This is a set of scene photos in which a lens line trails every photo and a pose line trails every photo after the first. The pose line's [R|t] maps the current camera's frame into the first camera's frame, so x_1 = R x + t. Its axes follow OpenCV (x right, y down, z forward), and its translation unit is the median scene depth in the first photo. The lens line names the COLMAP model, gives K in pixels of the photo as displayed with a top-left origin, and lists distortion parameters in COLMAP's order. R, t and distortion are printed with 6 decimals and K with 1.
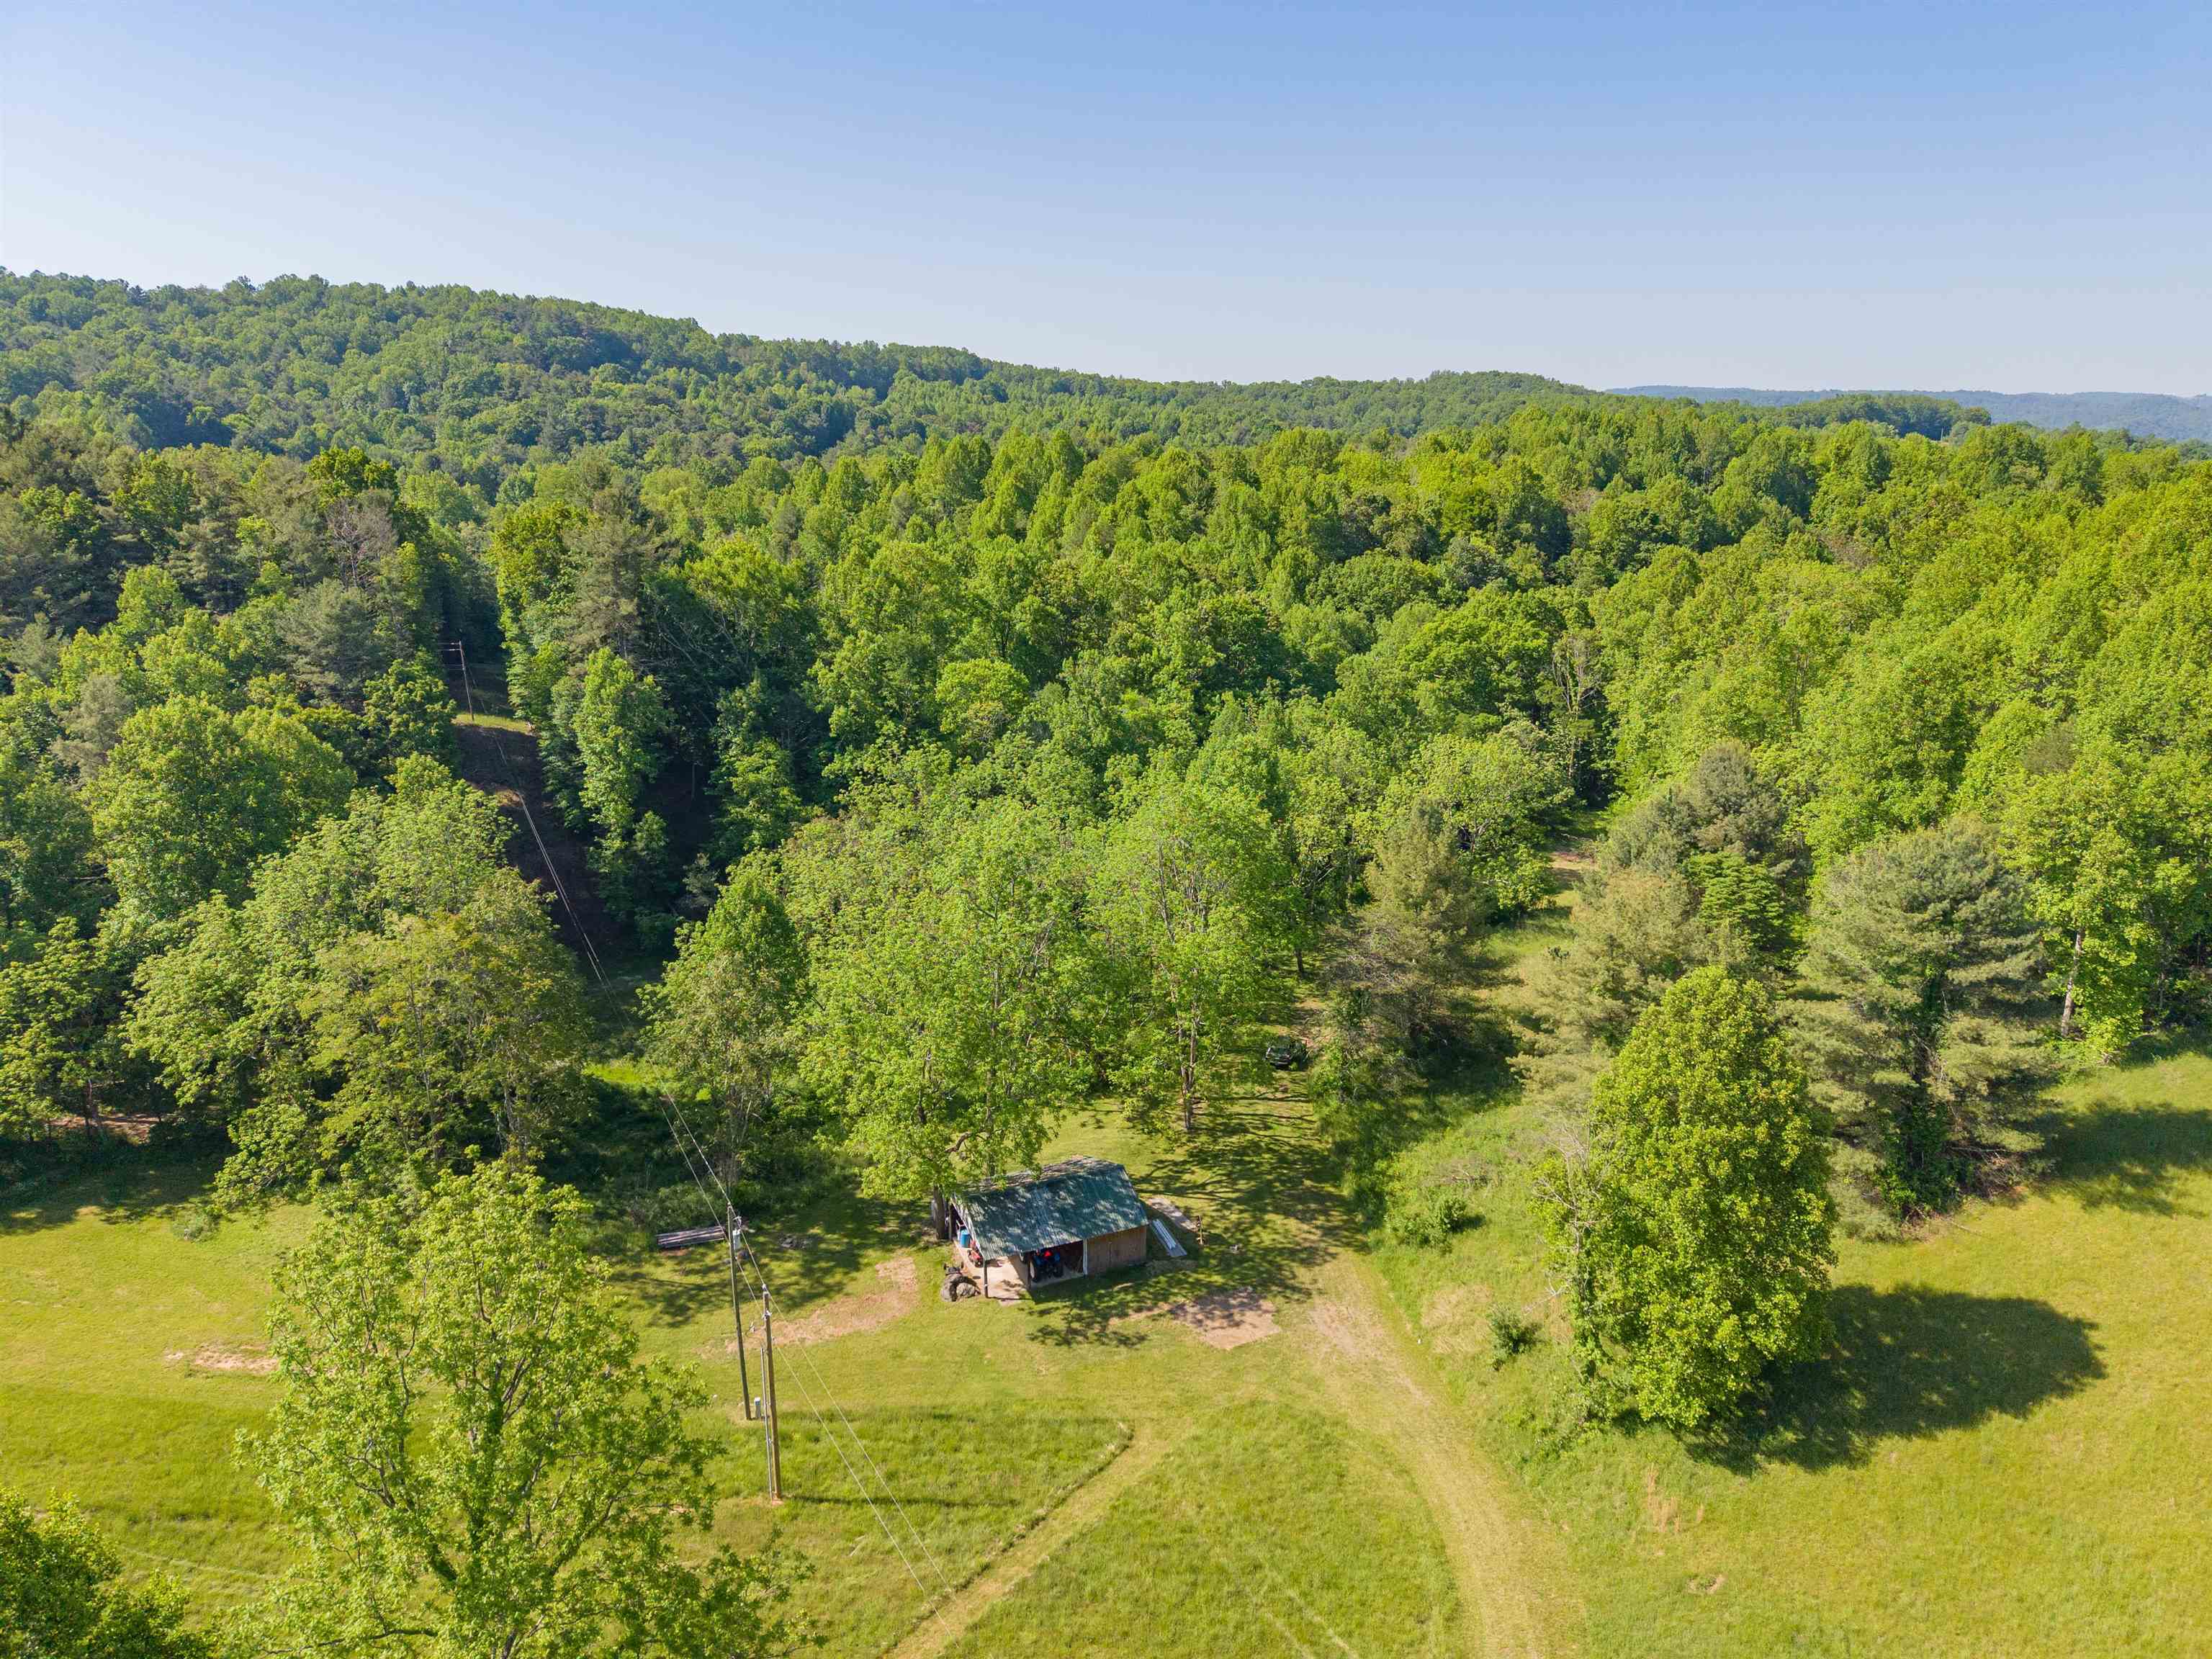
lens RADIAL K [[1467.8, 0, 1101.8], [0, 1467.8, 838.7], [0, 0, 1]] dist [0.027657, -0.030976]
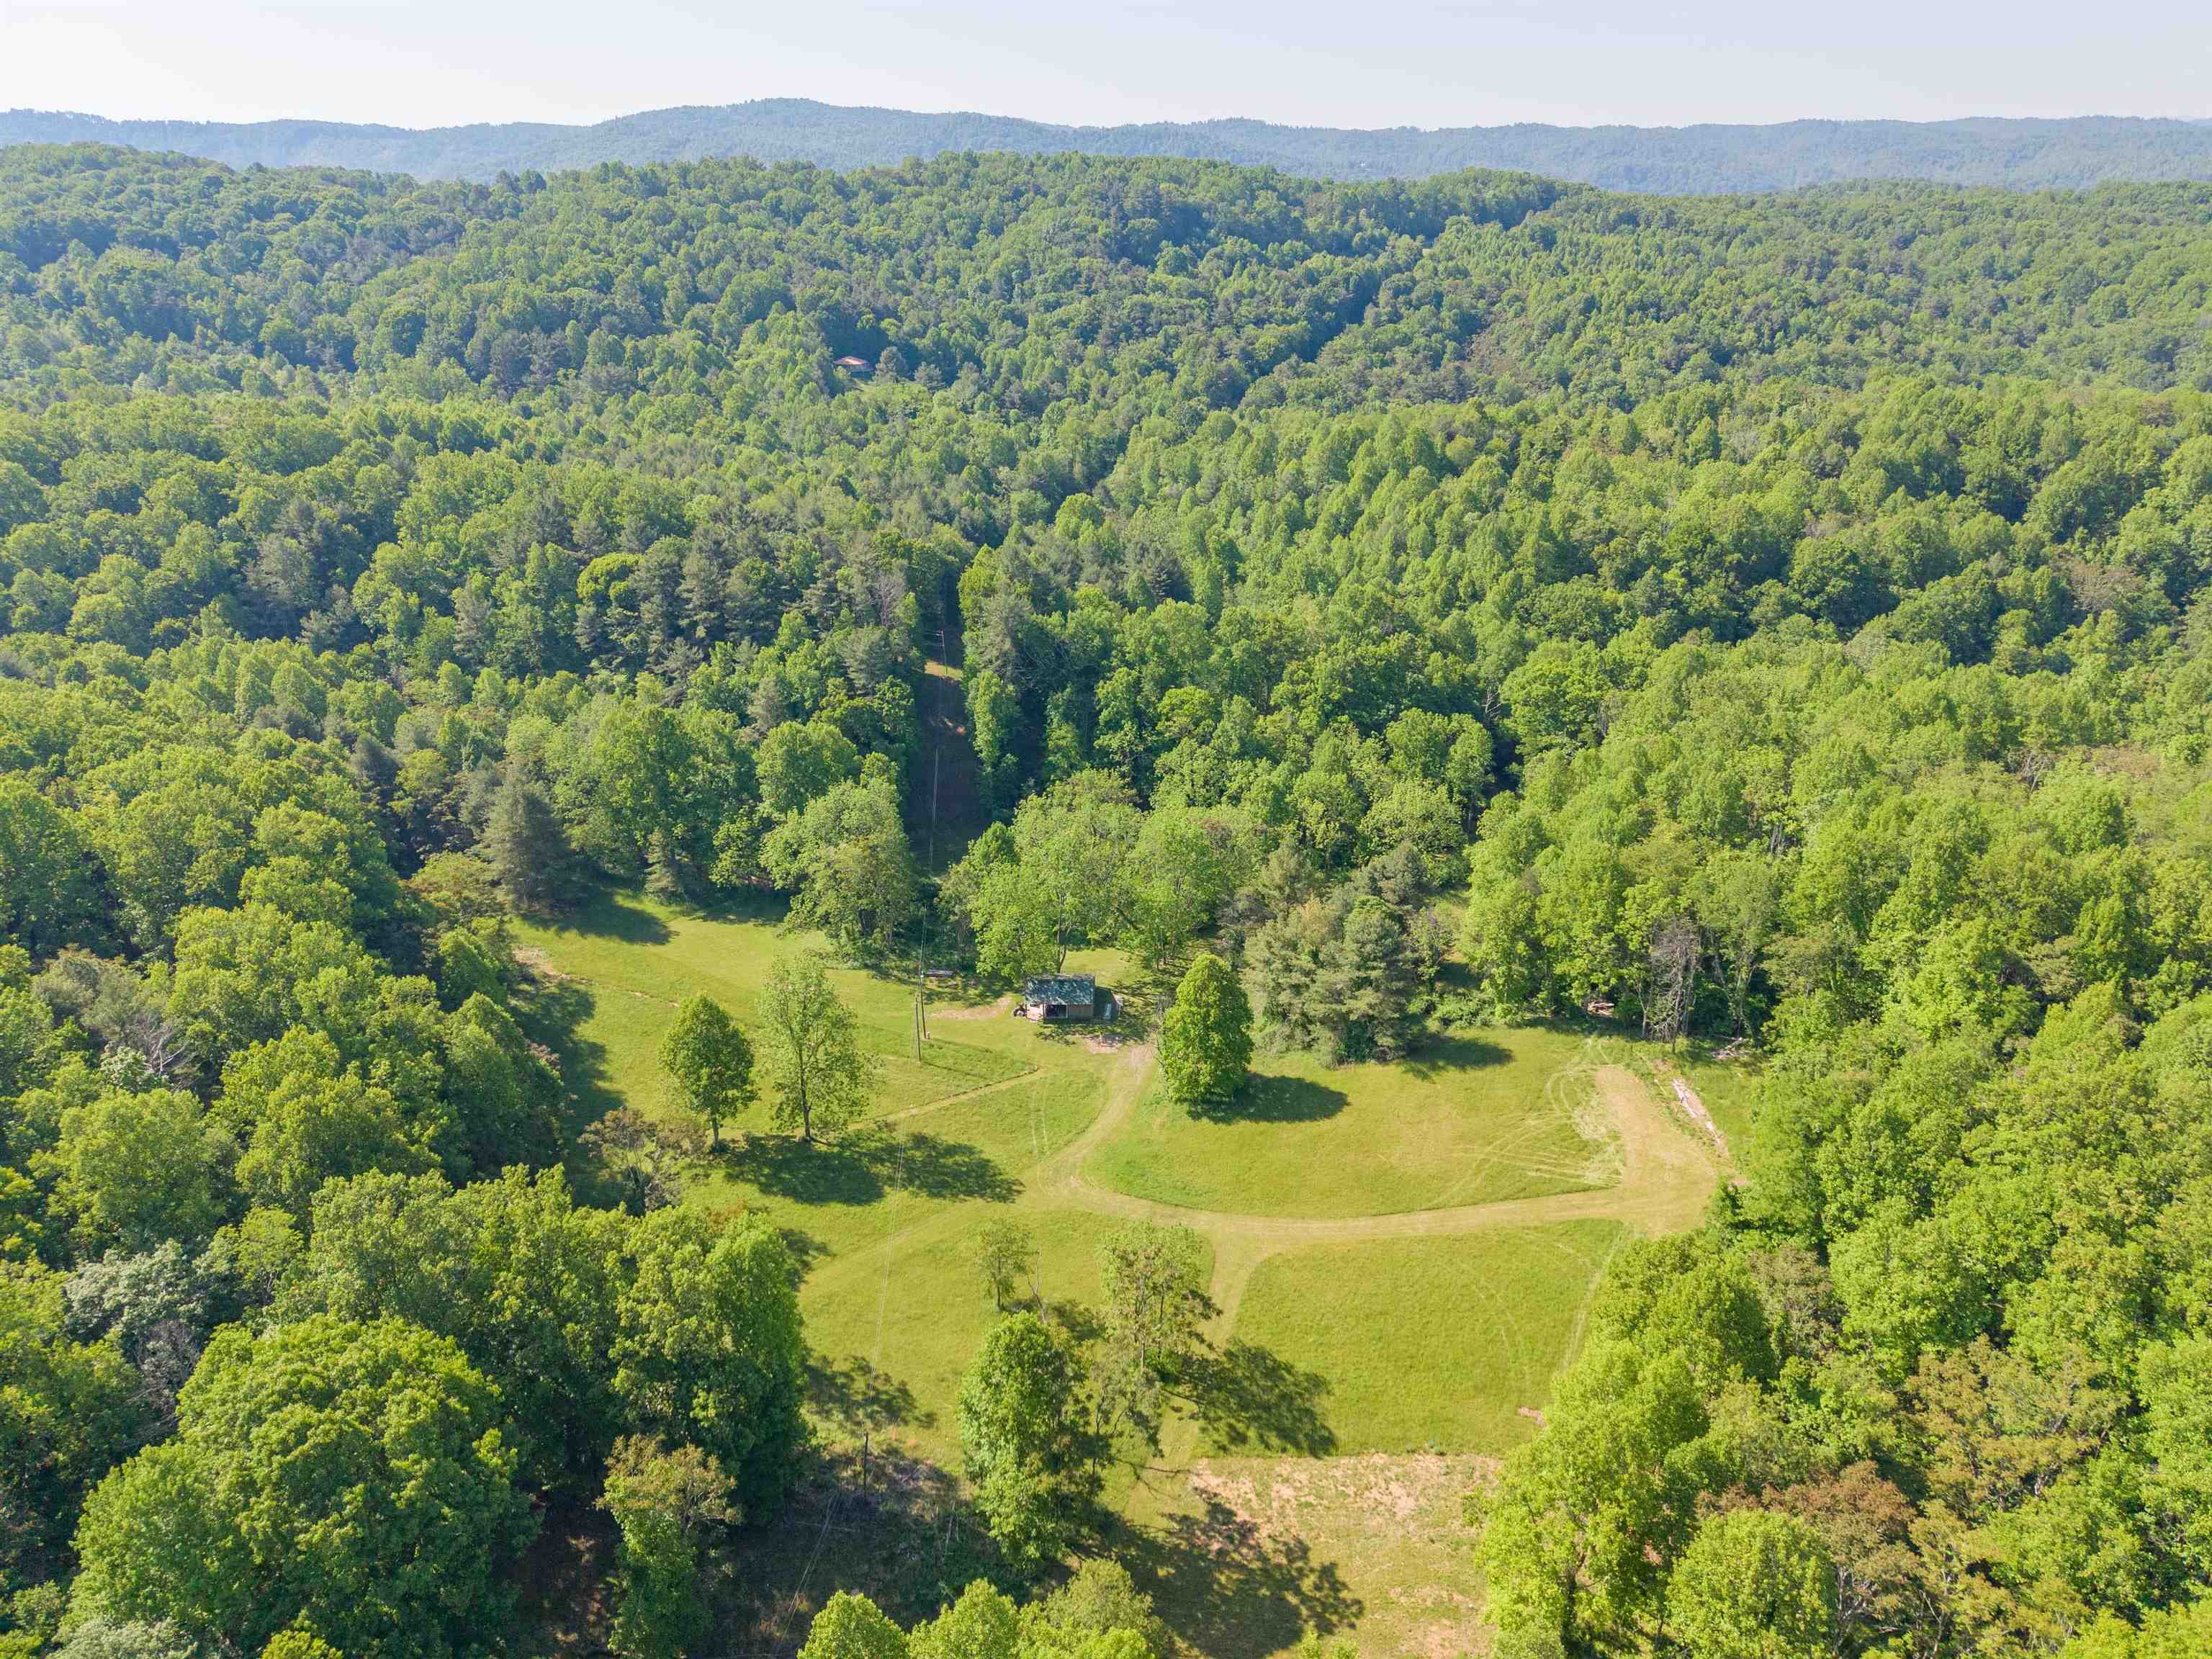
lens RADIAL K [[1467.8, 0, 1111.3], [0, 1467.8, 831.0], [0, 0, 1]] dist [0.027657, -0.030976]
pose [[0.919312, 0.160349, -0.359379, 0.514320], [-0.101844, 0.979051, 0.176314, -0.266814], [0.380122, -0.125487, 0.916384, -0.703181]]
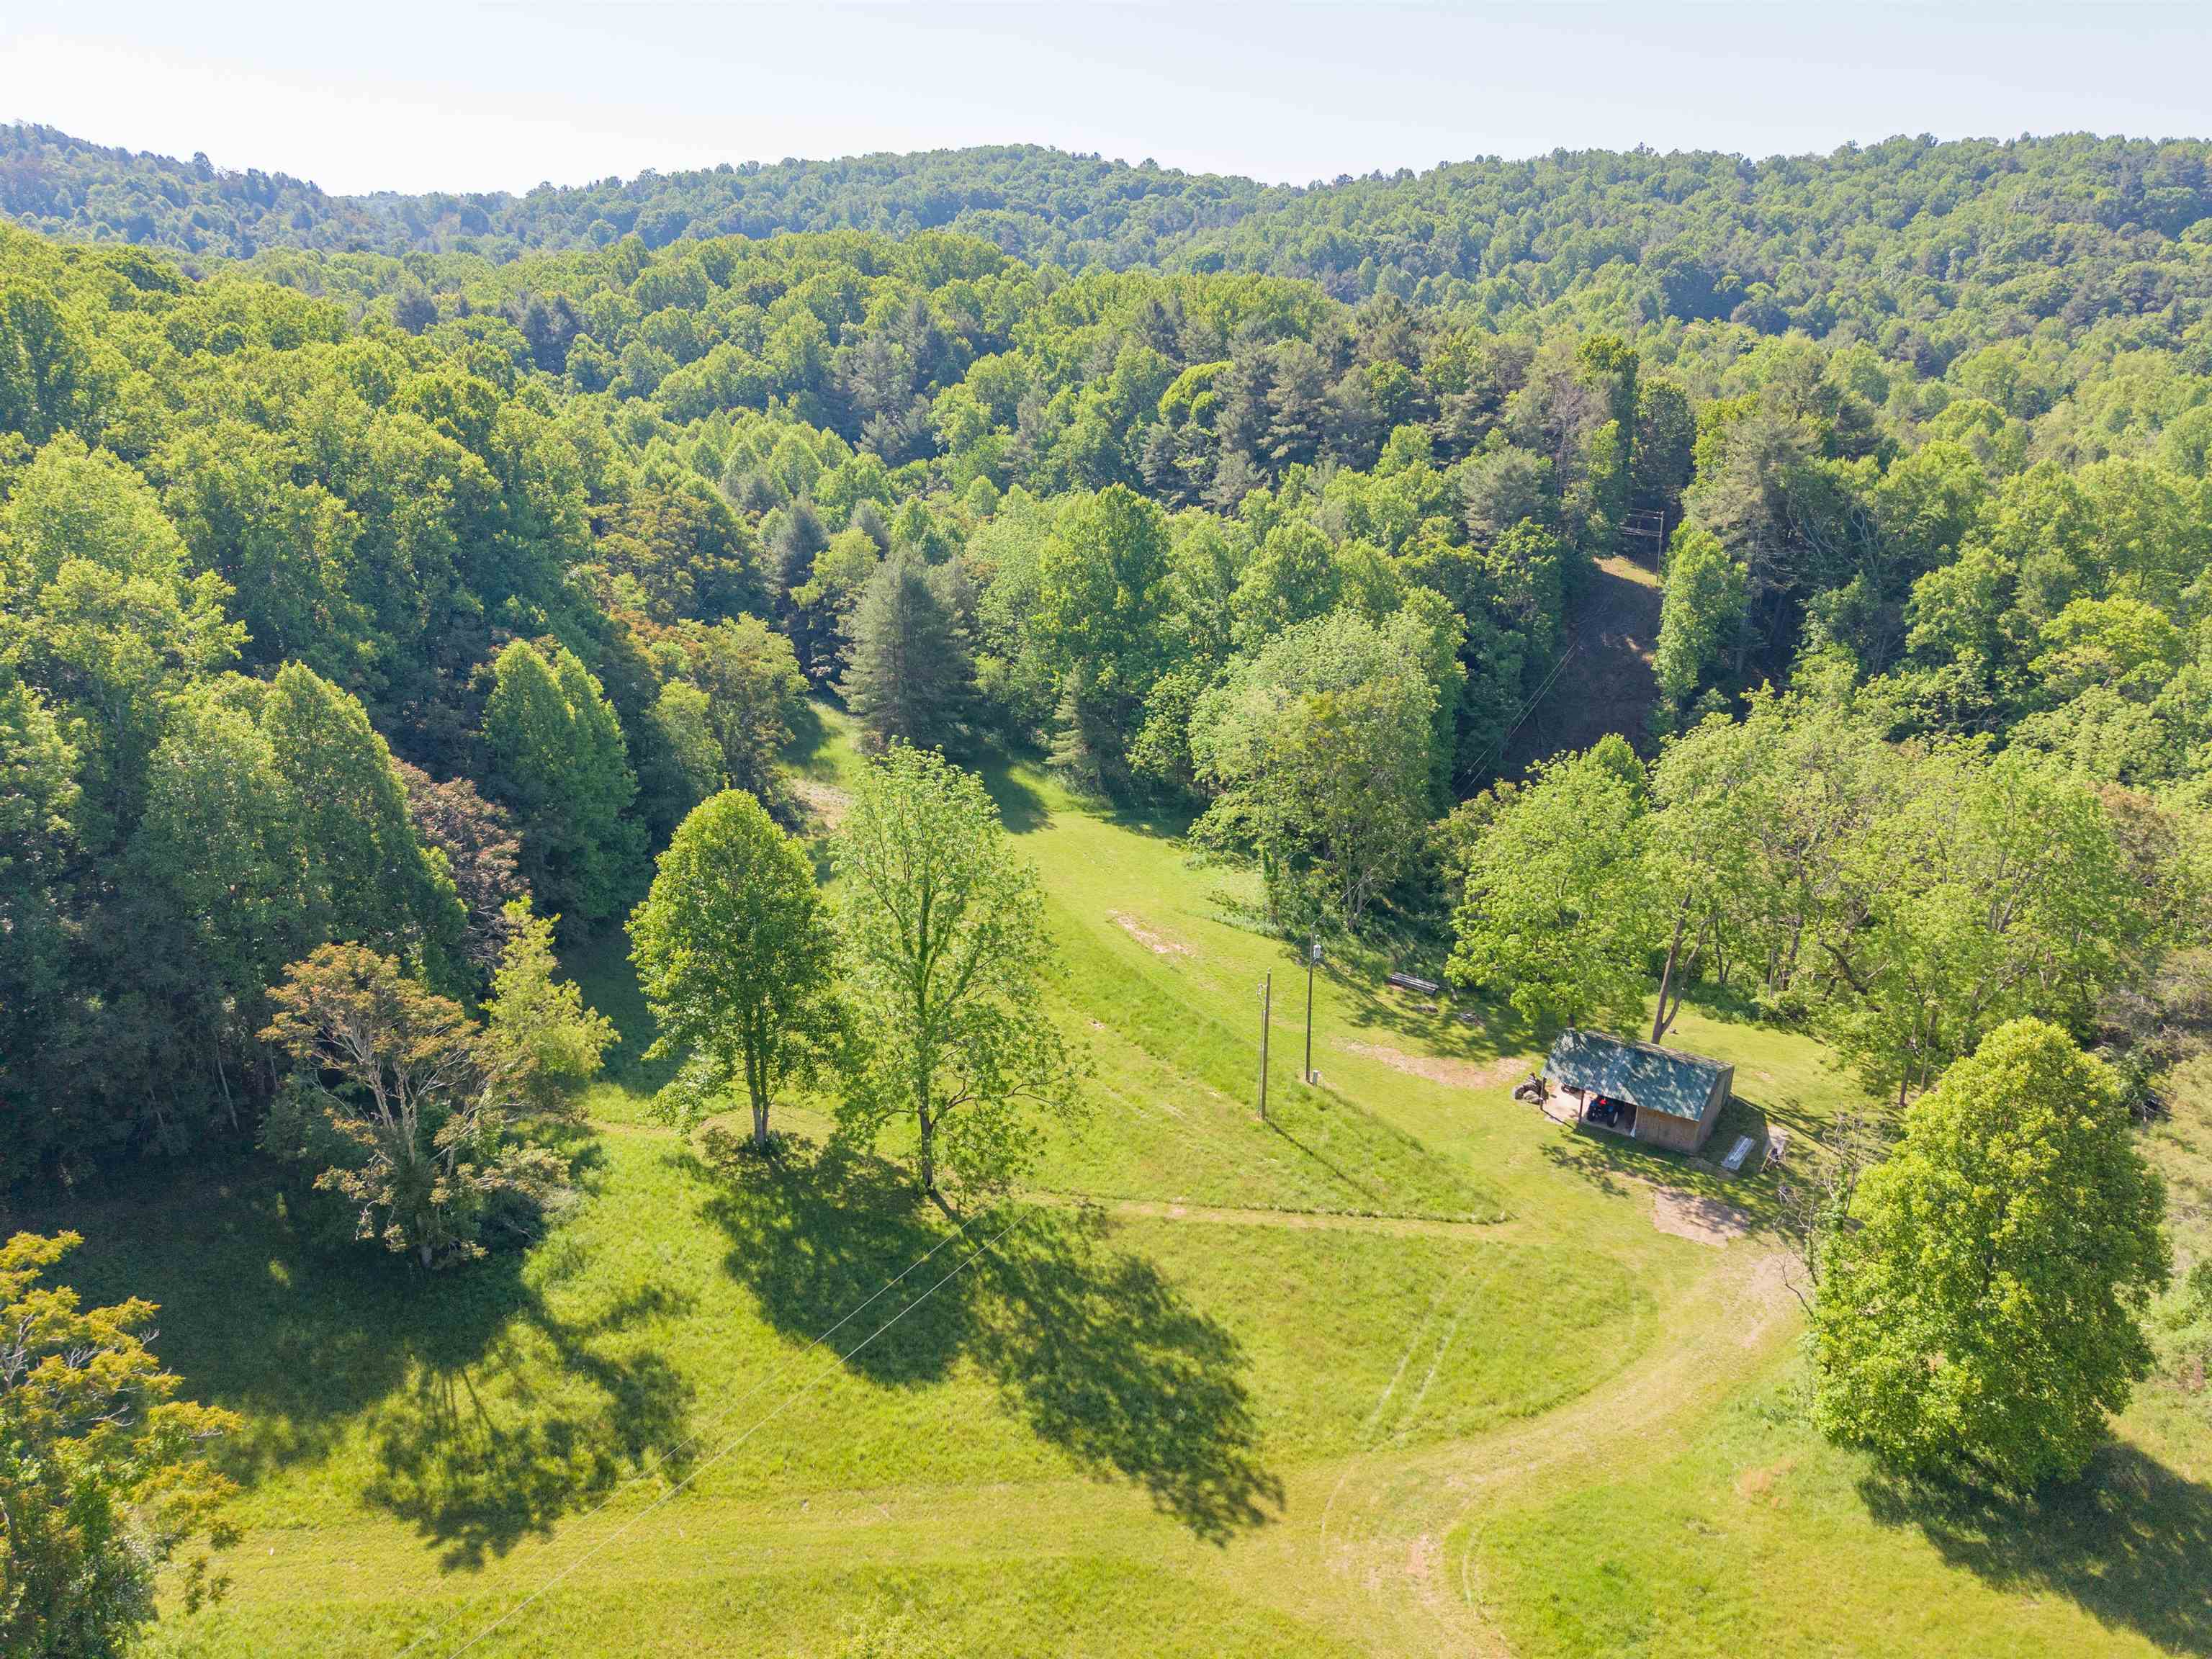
lens RADIAL K [[1467.8, 0, 1105.8], [0, 1467.8, 841.2], [0, 0, 1]] dist [0.027657, -0.030976]
pose [[0.558812, 0.295744, -0.774768, 0.313778], [-0.225175, 0.953261, 0.201469, -0.028266], [0.798139, 0.061875, 0.599288, 0.001625]]
